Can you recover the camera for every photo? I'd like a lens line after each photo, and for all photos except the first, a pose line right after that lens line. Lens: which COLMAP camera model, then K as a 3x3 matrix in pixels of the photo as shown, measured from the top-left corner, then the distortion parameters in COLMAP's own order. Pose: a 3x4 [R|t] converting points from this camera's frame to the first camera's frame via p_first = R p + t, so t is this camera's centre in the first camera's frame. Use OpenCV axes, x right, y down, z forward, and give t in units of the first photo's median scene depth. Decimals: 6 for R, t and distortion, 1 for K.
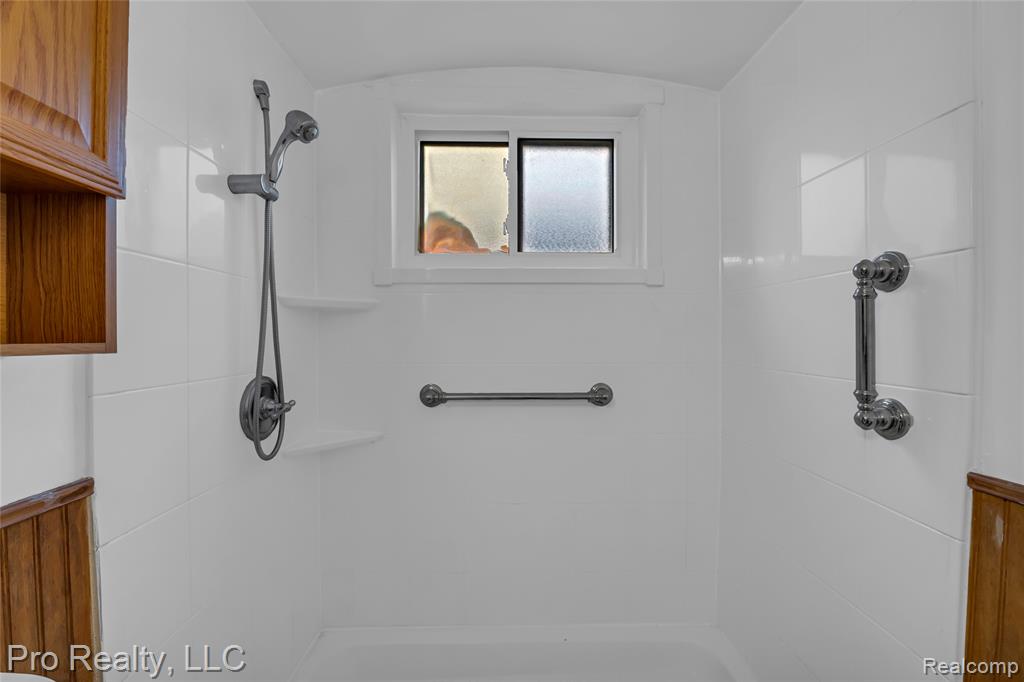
lens RADIAL K [[416.2, 0, 508.6], [0, 416.2, 338.3], [0, 0, 1]] dist [0.018780, -0.000094]
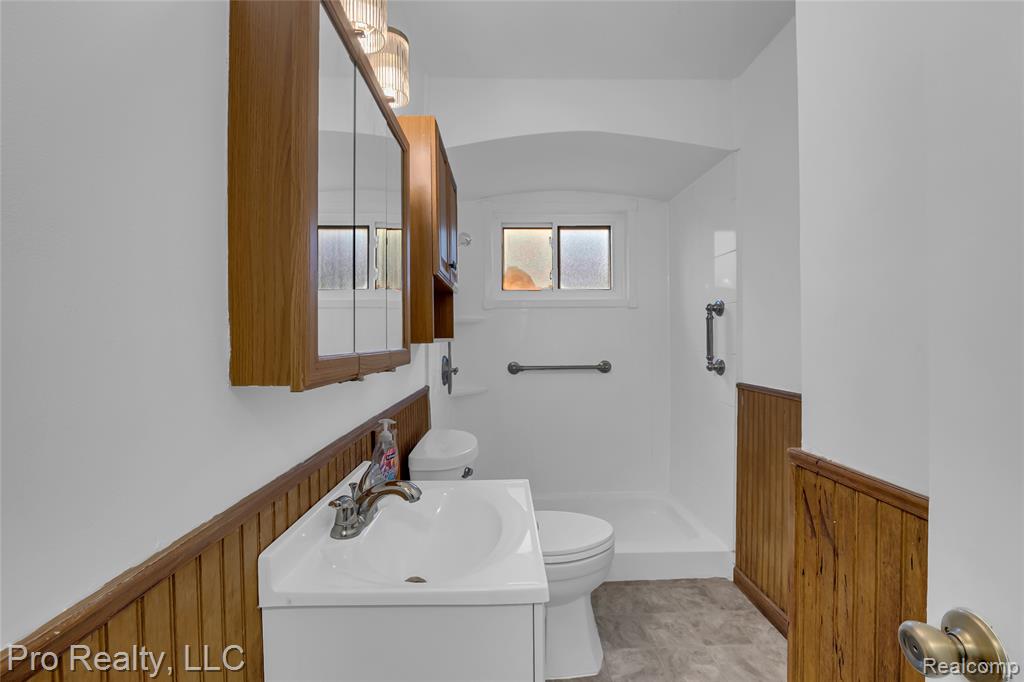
lens RADIAL K [[416.2, 0, 514.0], [0, 416.2, 342.4], [0, 0, 1]] dist [0.018780, -0.000094]
pose [[0.999924, -0.007402, 0.009854, -0.200614], [0.007346, 0.999956, 0.005752, 0.011965], [-0.009896, -0.005679, 0.999935, -0.852812]]
